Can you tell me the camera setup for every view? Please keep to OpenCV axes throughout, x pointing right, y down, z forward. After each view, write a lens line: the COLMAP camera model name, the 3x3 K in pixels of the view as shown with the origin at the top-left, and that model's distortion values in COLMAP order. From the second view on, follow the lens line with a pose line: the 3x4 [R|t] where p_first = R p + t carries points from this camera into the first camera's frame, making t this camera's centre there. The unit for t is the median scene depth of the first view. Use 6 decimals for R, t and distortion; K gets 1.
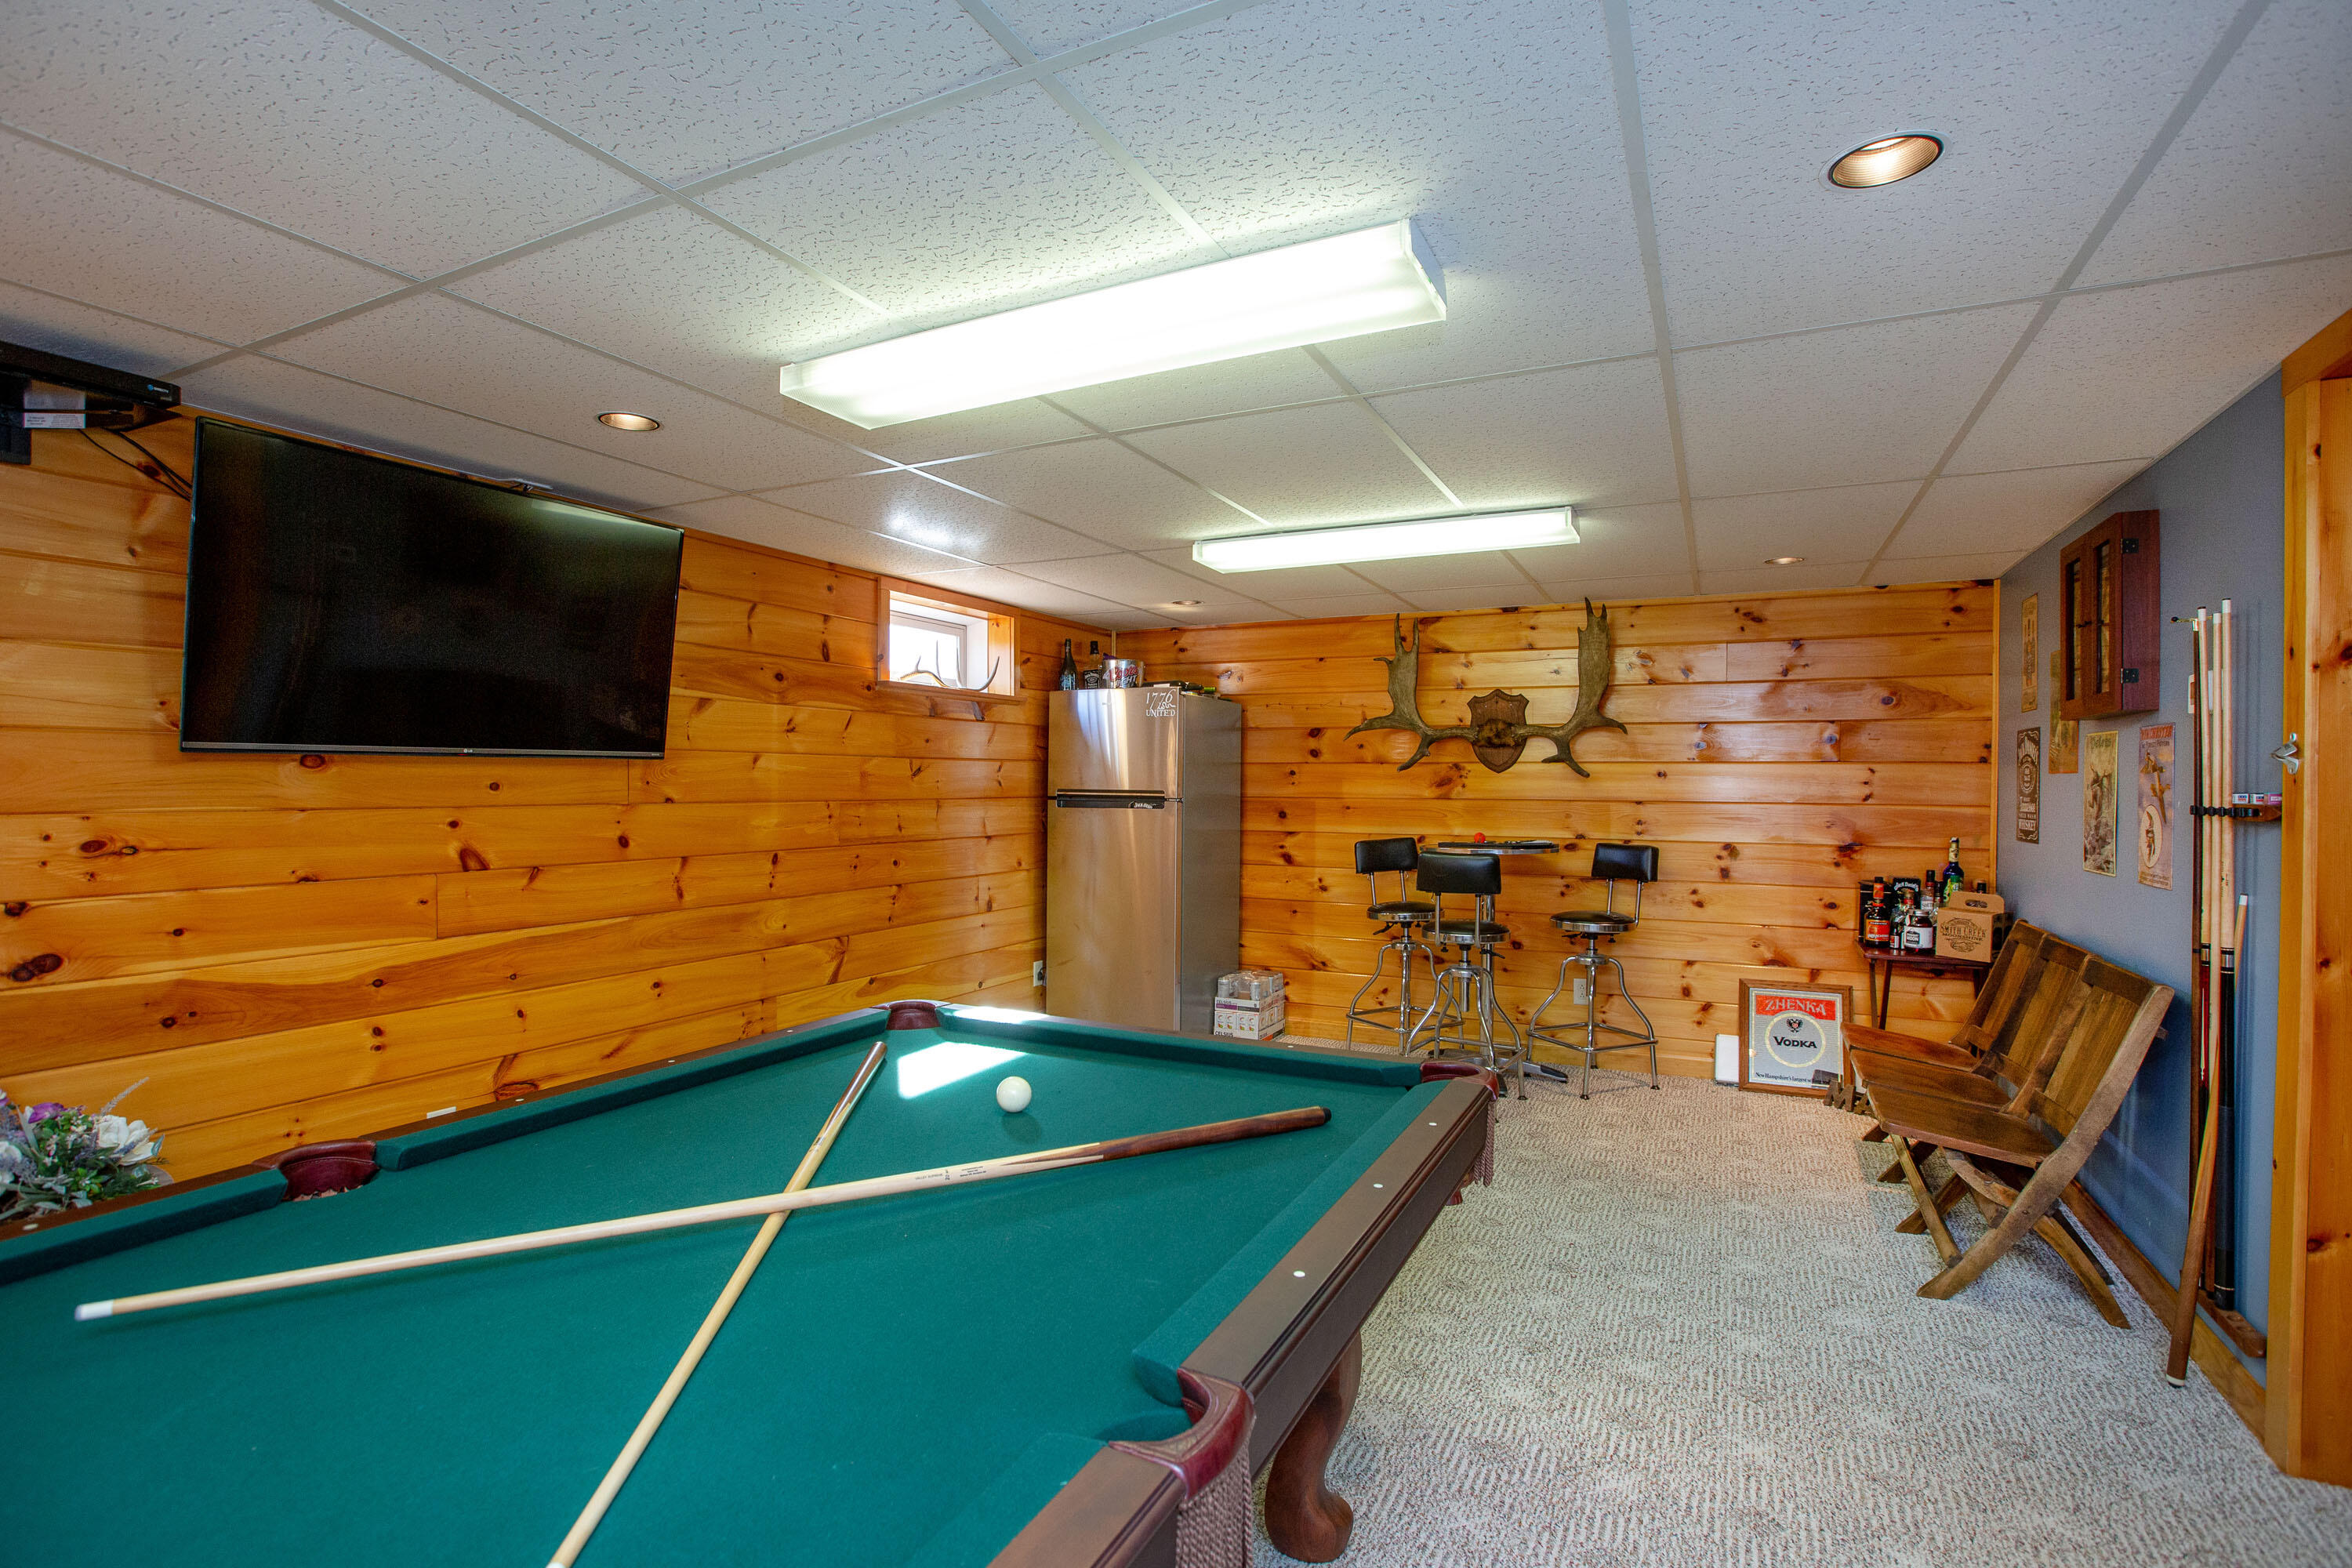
lens RADIAL K [[1112.0, 0, 1180.0], [0, 1112.0, 782.0], [0, 0, 1]] dist [-0.030596, 0.000301]
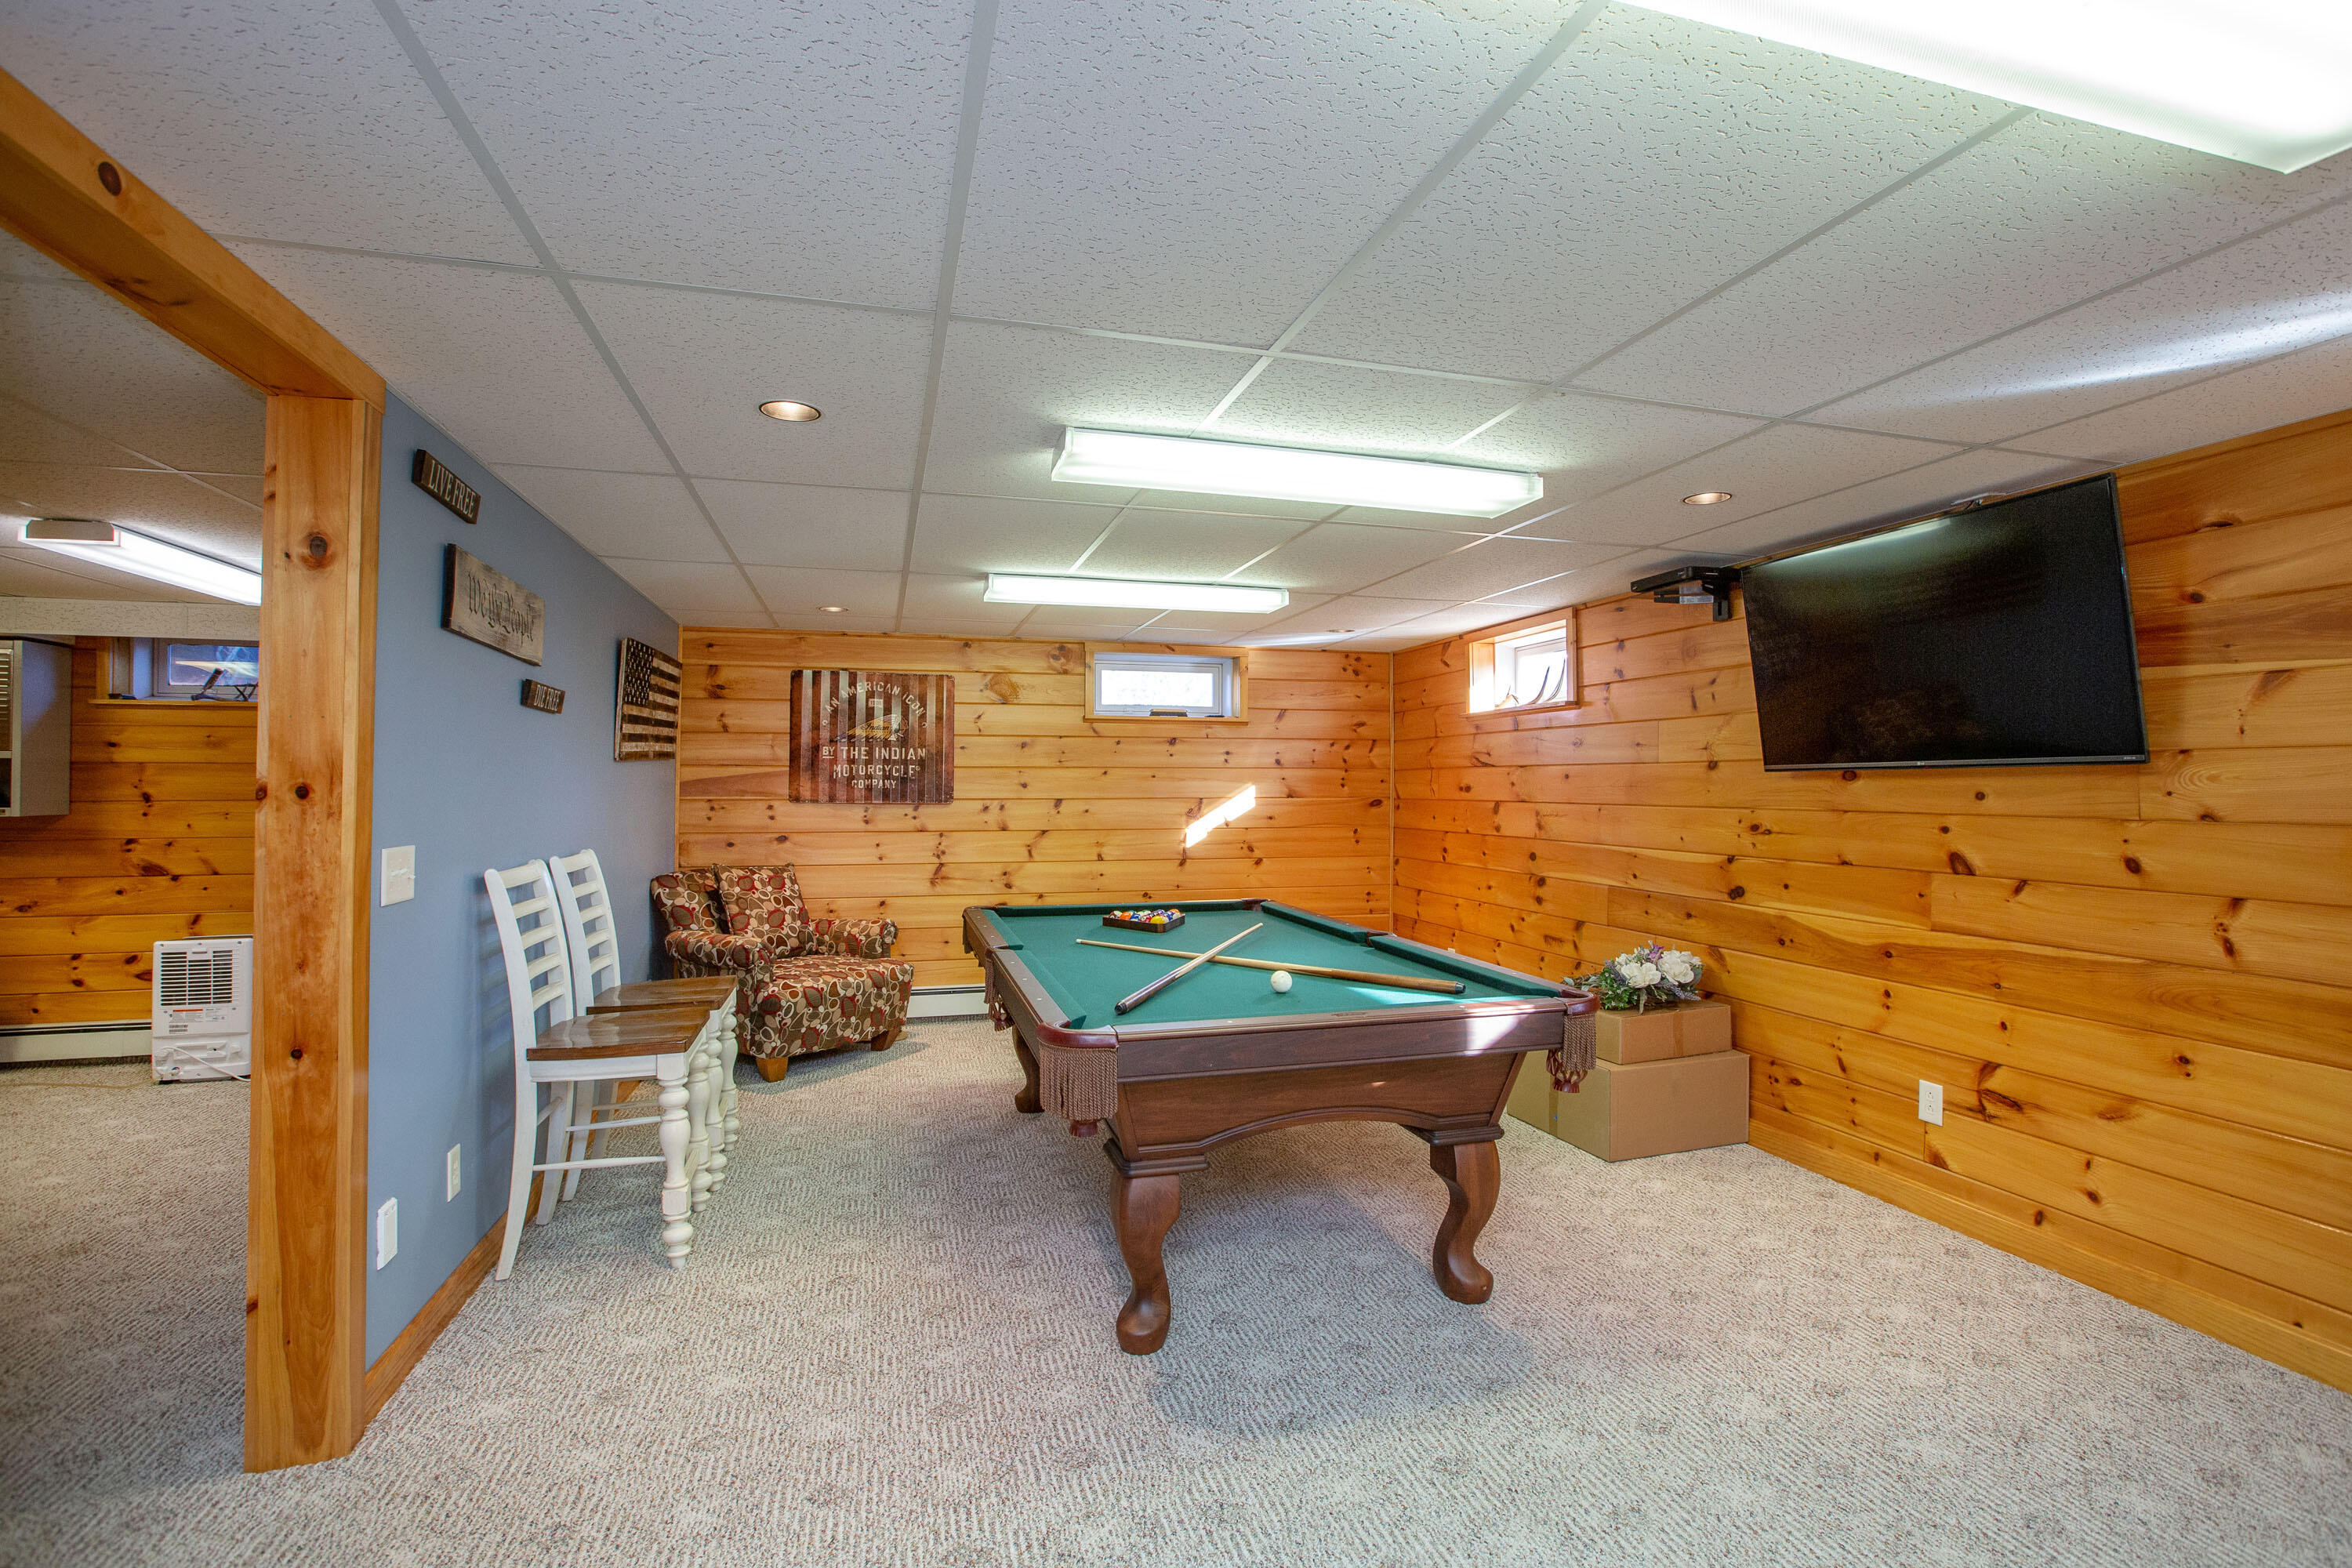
lens RADIAL K [[1102.4, 0, 1199.9], [0, 1102.4, 751.8], [0, 0, 1]] dist [-0.037693, 0.010661]
pose [[-0.737978, -0.023457, -0.674417, 0.407094], [-0.003183, 0.999506, -0.031281, -0.002303], [0.674817, -0.020938, -0.737688, 0.835395]]
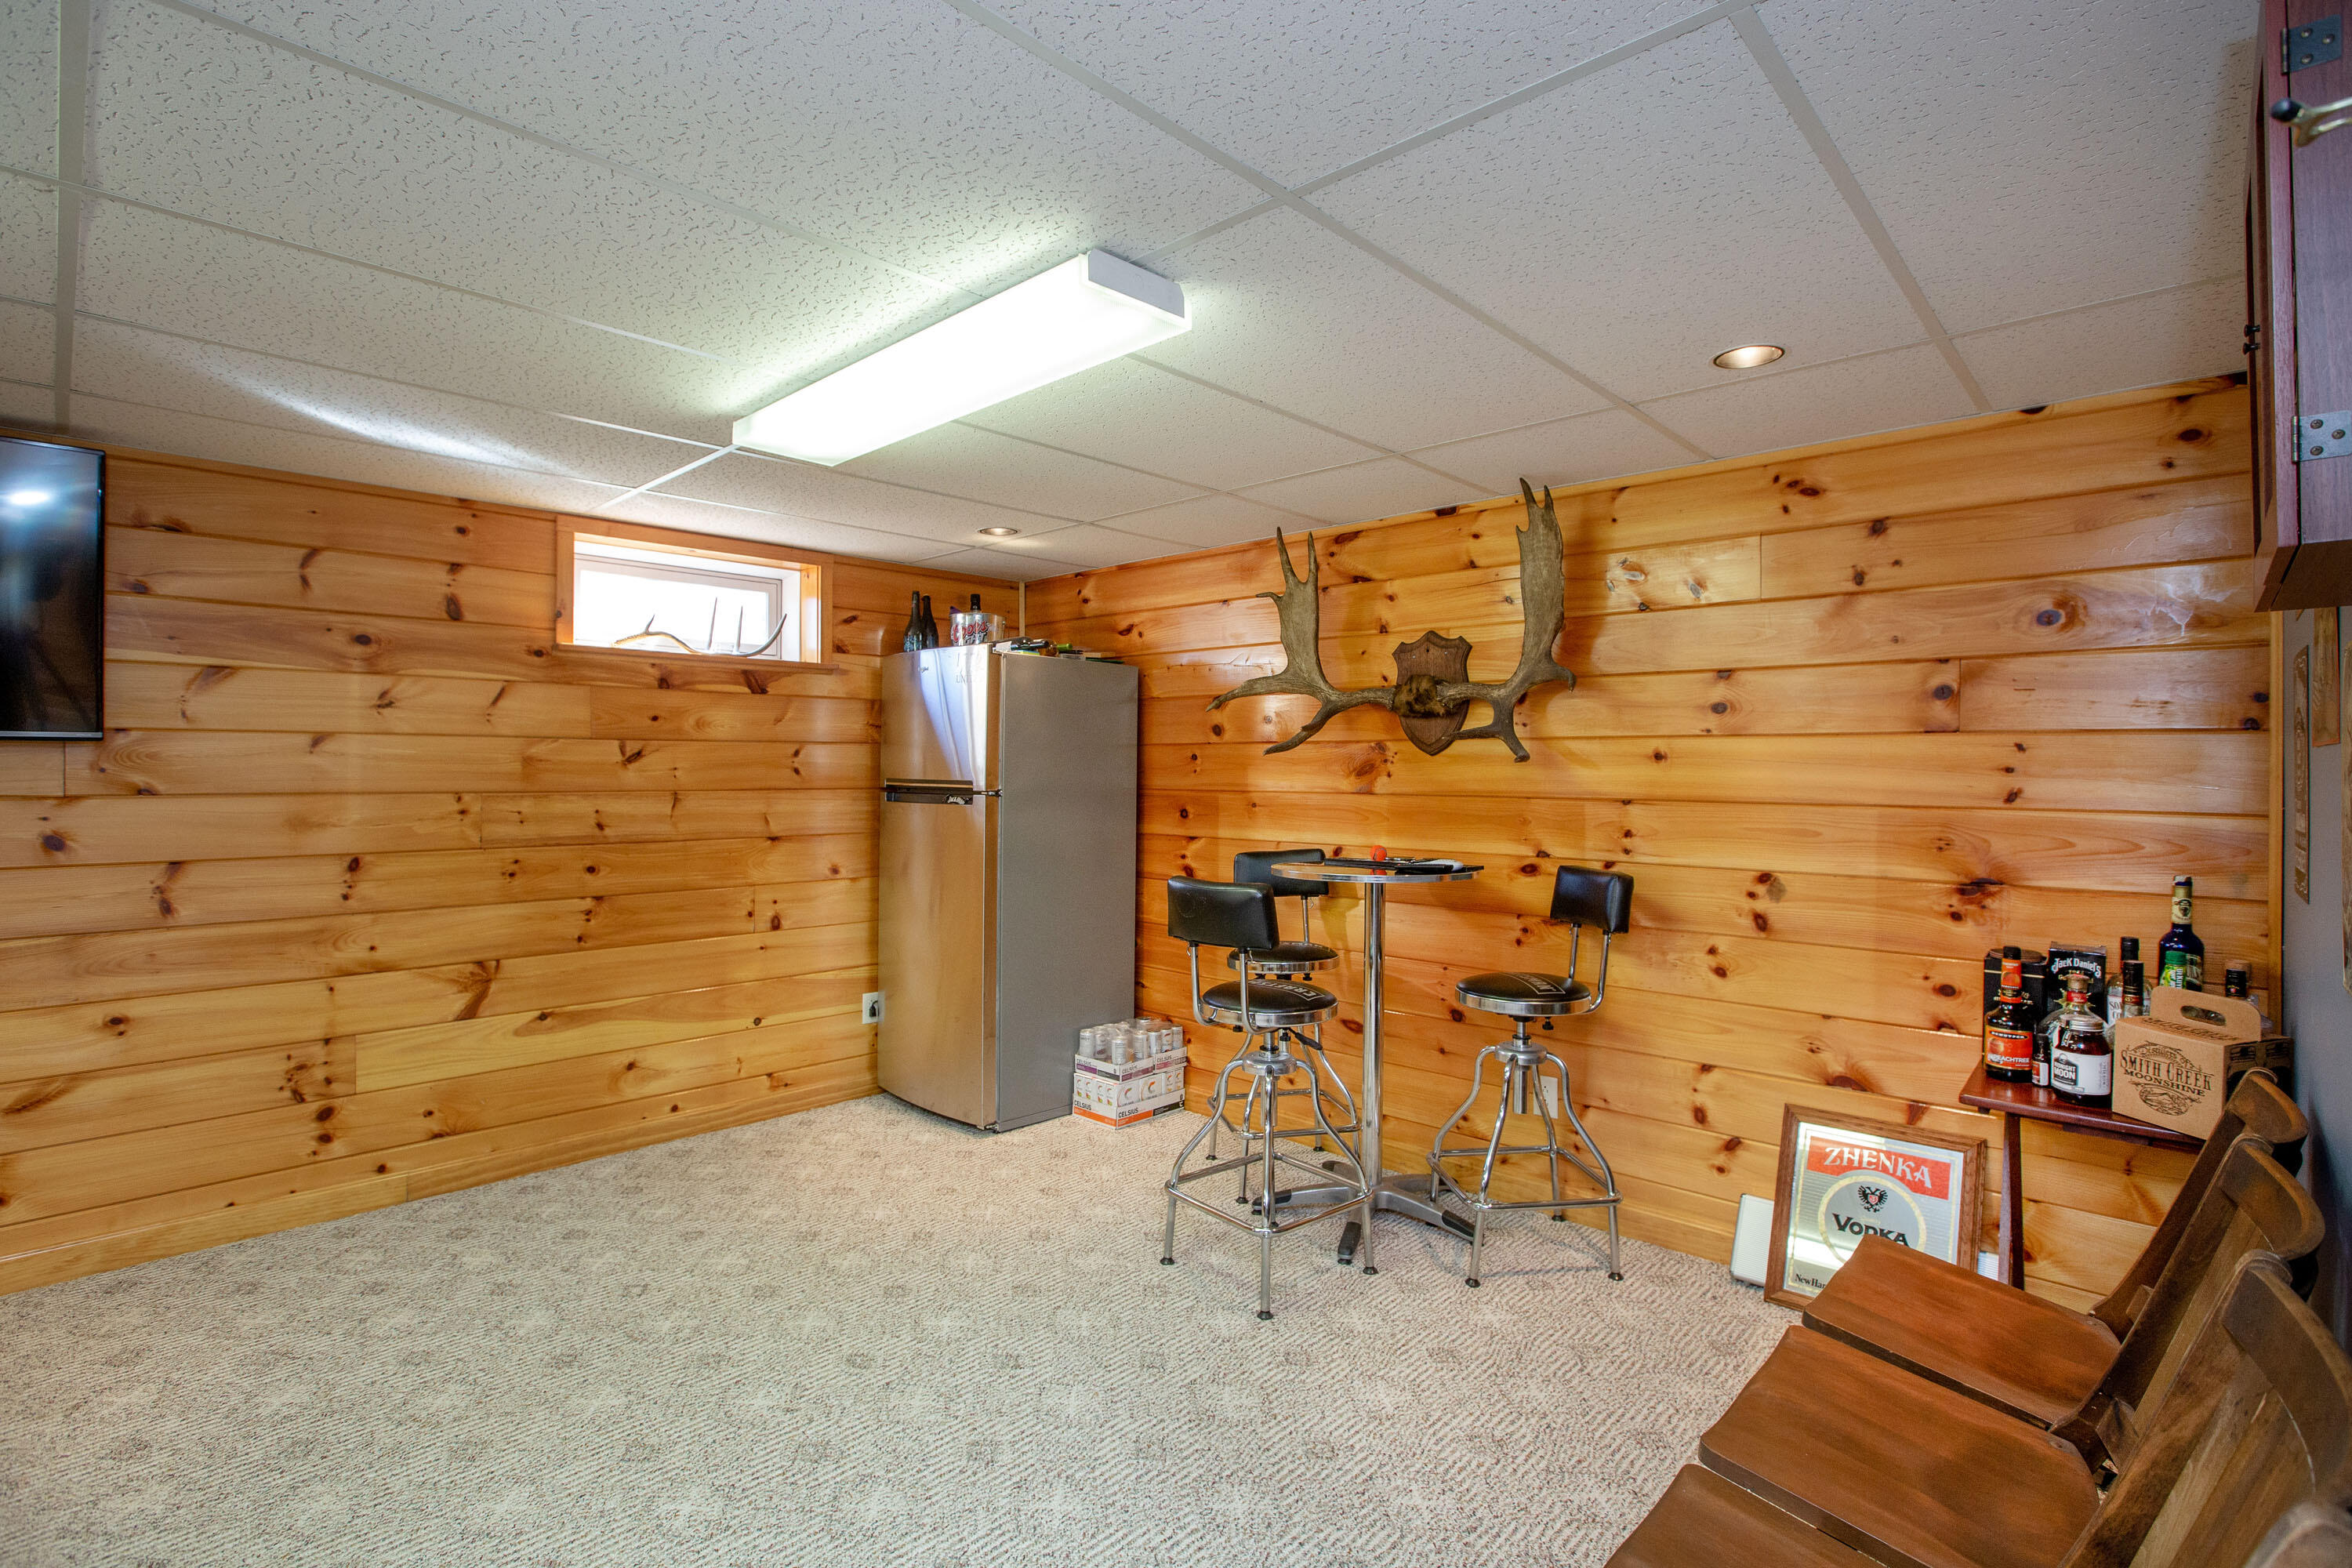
lens RADIAL K [[1102.4, 0, 1199.9], [0, 1102.4, 751.8], [0, 0, 1]] dist [-0.037693, 0.010661]
pose [[0.956887, -0.005273, -0.290411, 0.391685], [0.000570, 0.999867, -0.016278, 0.000351], [0.290459, 0.015411, 0.956763, 0.363930]]
